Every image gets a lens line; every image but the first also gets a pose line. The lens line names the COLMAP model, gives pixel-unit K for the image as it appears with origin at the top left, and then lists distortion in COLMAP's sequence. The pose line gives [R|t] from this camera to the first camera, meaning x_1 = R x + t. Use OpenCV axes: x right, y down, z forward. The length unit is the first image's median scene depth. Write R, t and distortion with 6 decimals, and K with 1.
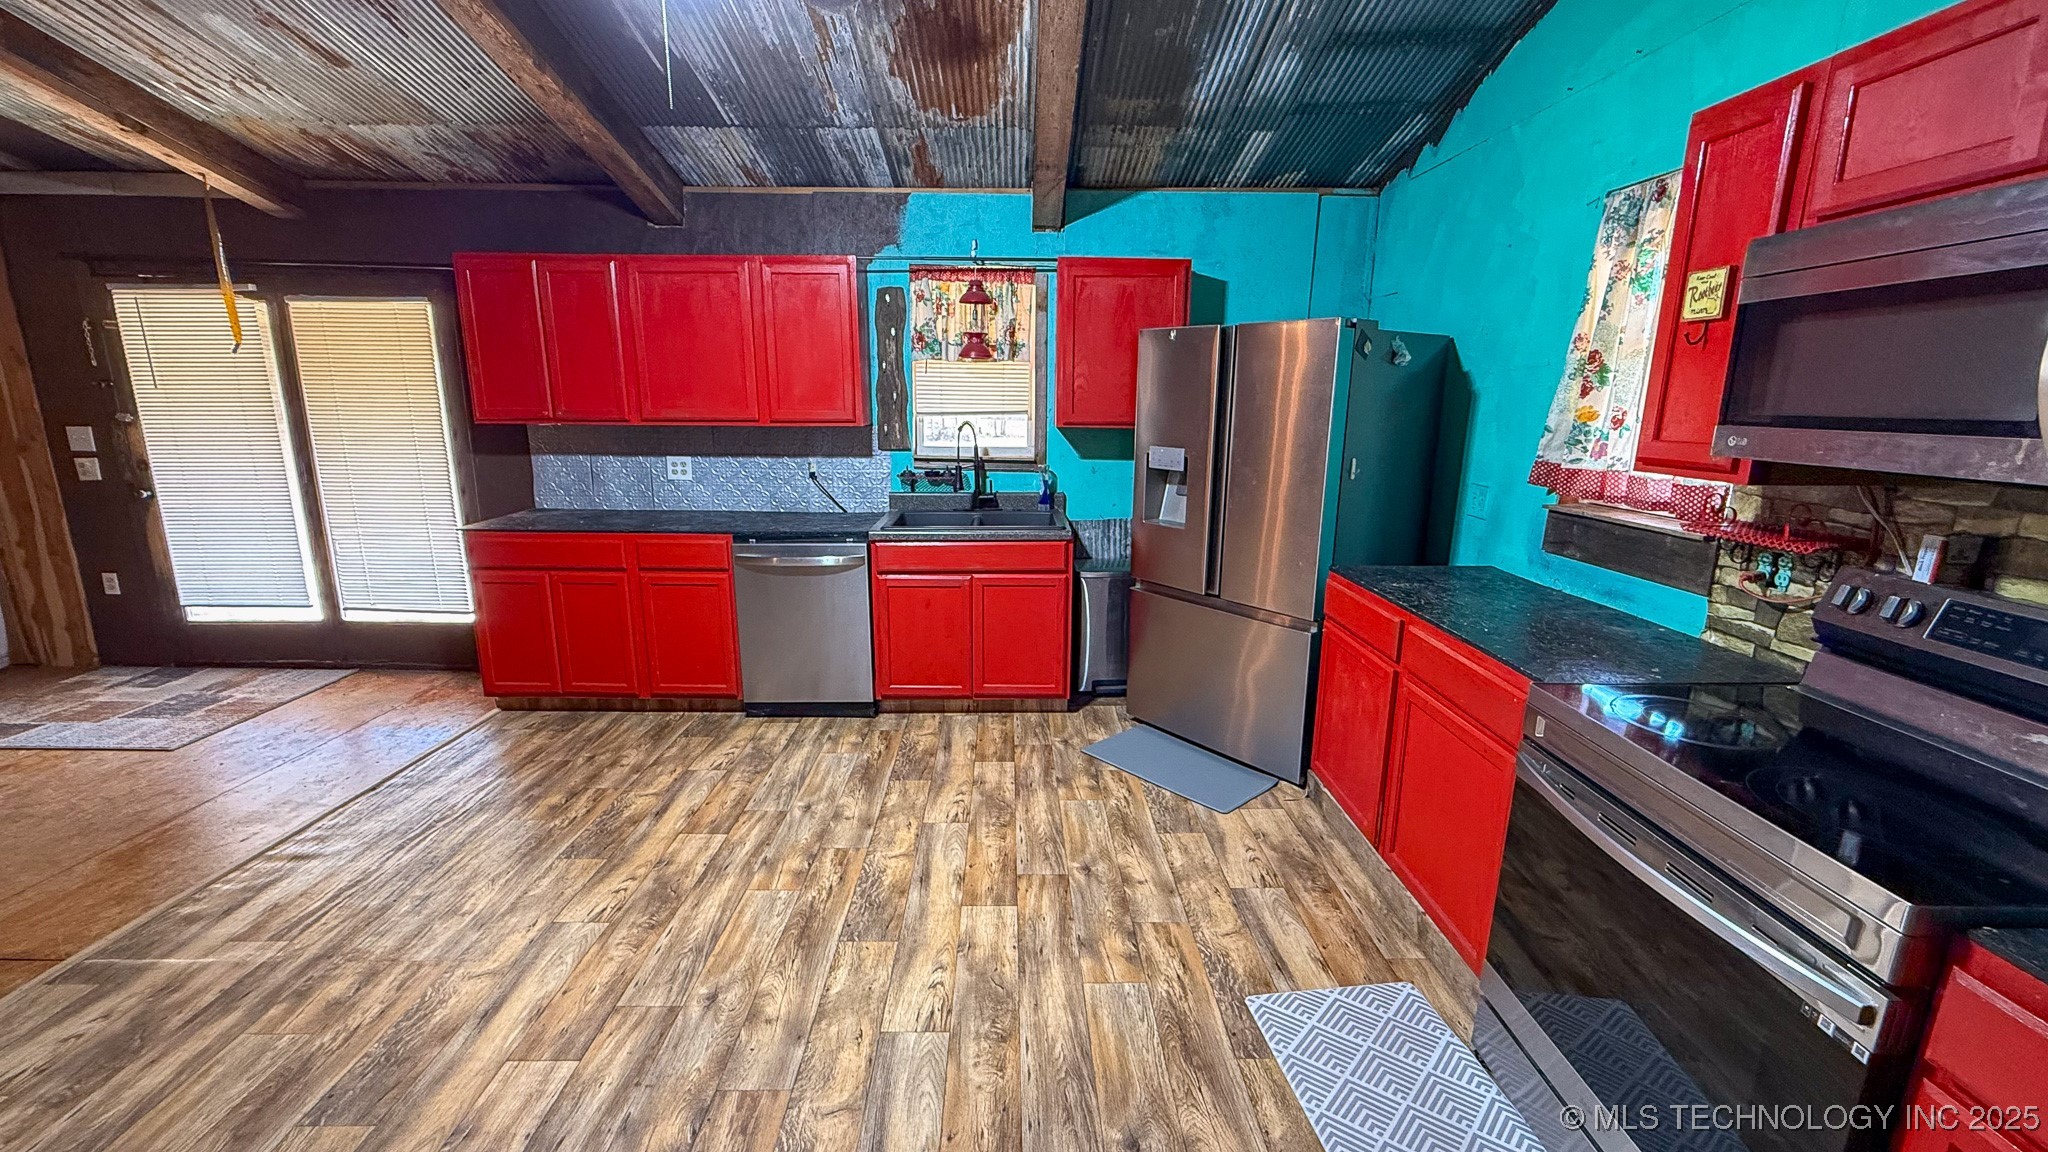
lens RADIAL K [[813.6, 0, 1021.5], [0, 813.6, 576.6], [0, 0, 1]] dist [0.000545, -0.000179]
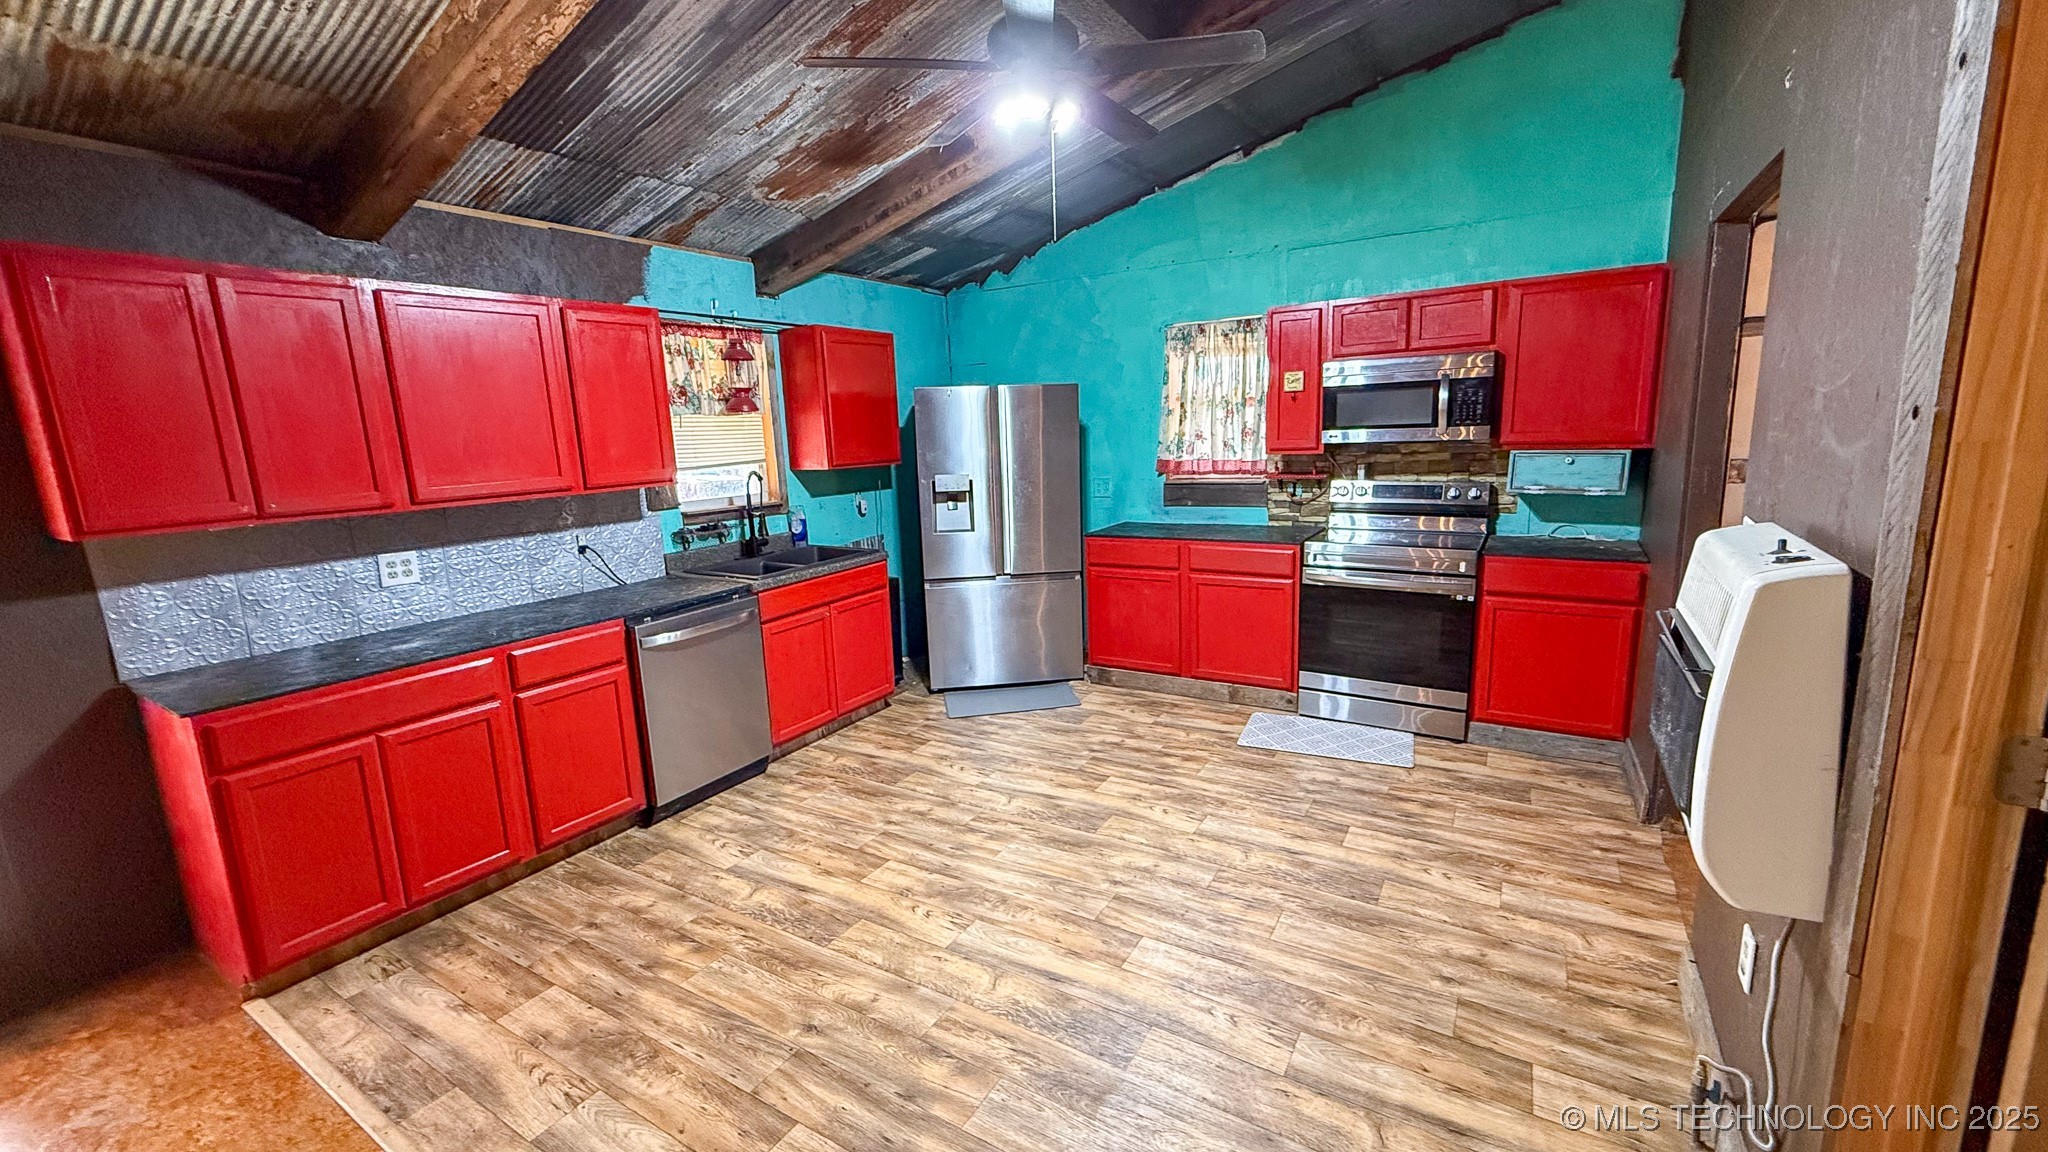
lens RADIAL K [[813.6, 0, 1021.5], [0, 813.6, 576.6], [0, 0, 1]] dist [0.000545, -0.000179]
pose [[0.536124, -0.184347, 0.823764, -0.817252], [0.228577, 0.971109, 0.068558, -0.056023], [-0.812603, 0.151537, 0.562773, 0.162478]]
